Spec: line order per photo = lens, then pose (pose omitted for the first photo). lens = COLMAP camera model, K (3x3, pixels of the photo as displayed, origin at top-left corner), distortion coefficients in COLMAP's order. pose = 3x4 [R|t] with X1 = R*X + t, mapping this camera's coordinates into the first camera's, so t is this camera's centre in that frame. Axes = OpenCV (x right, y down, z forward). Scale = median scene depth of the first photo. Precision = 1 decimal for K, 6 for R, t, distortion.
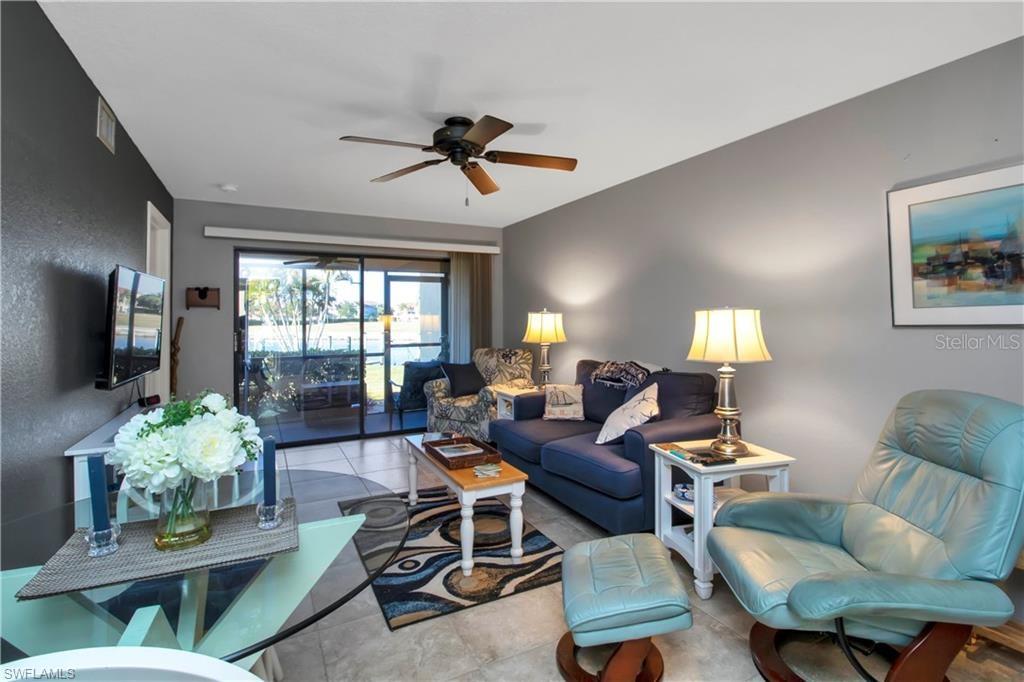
lens RADIAL K [[484.2, 0, 513.3], [0, 484.2, 308.3], [0, 0, 1]] dist [-0.000414, -0.012992]
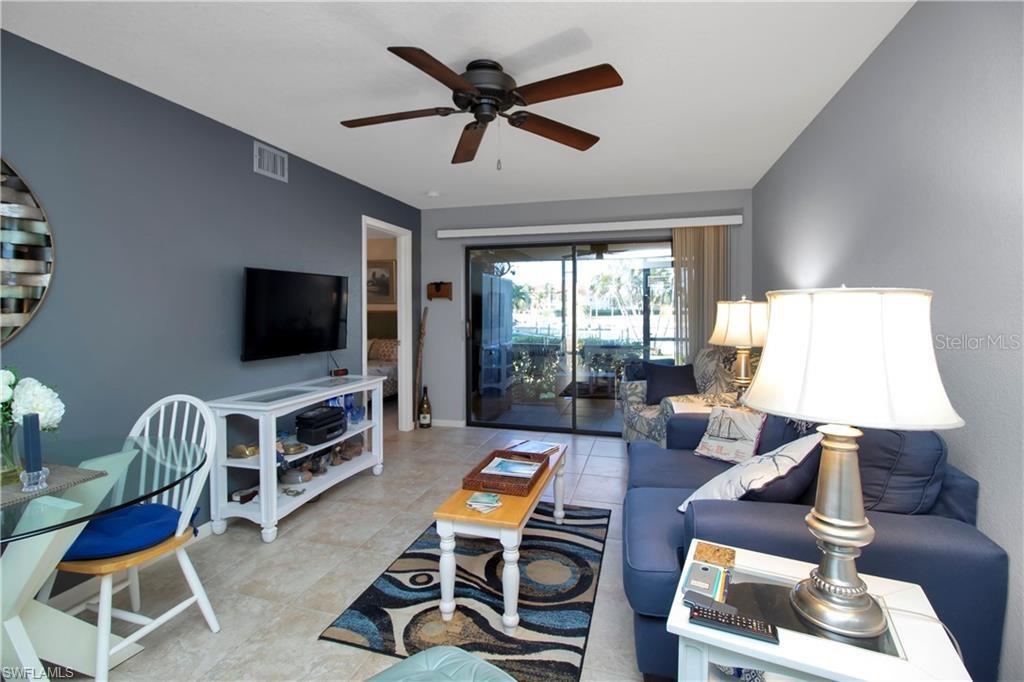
lens RADIAL K [[477.5, 0, 506.5], [0, 477.5, 314.5], [0, 0, 1]] dist [-0.001424, -0.011303]
pose [[0.719387, 0.012818, -0.694491, 0.503269], [0.009962, 0.999536, 0.028768, 0.006983], [0.694538, -0.027614, 0.718926, 0.465405]]
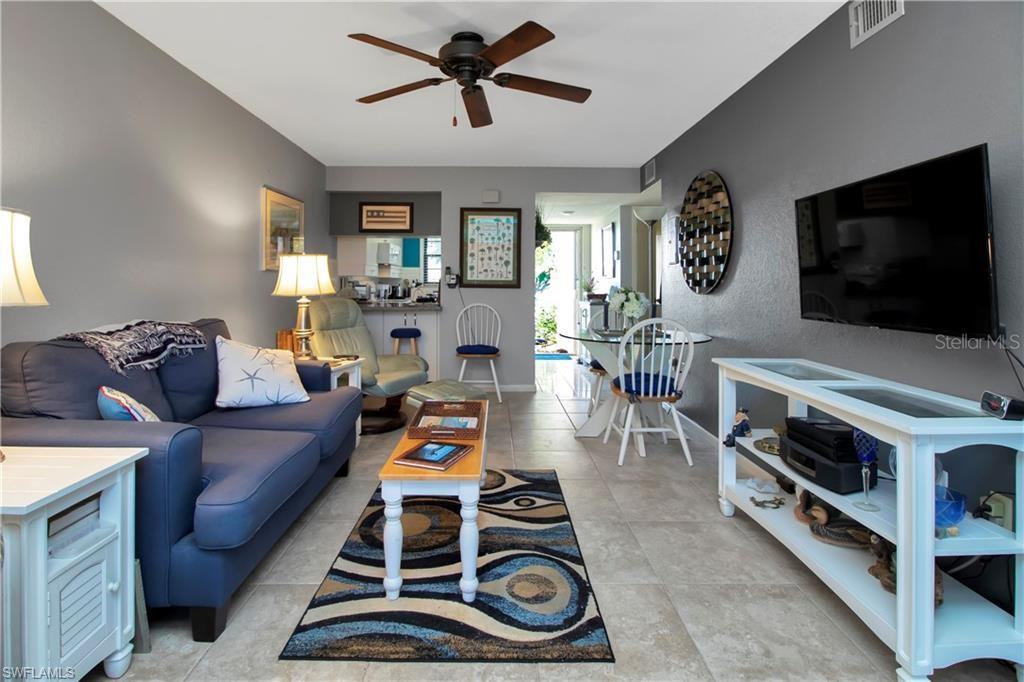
lens RADIAL K [[502.7, 0, 499.4], [0, 502.7, 278.5], [0, 0, 1]] dist [-0.001999, -0.001053]
pose [[-0.888101, 0.009196, 0.459557, -0.629784], [-0.005547, 0.999513, -0.030720, 0.101159], [-0.459615, -0.029831, -0.887617, 1.899847]]
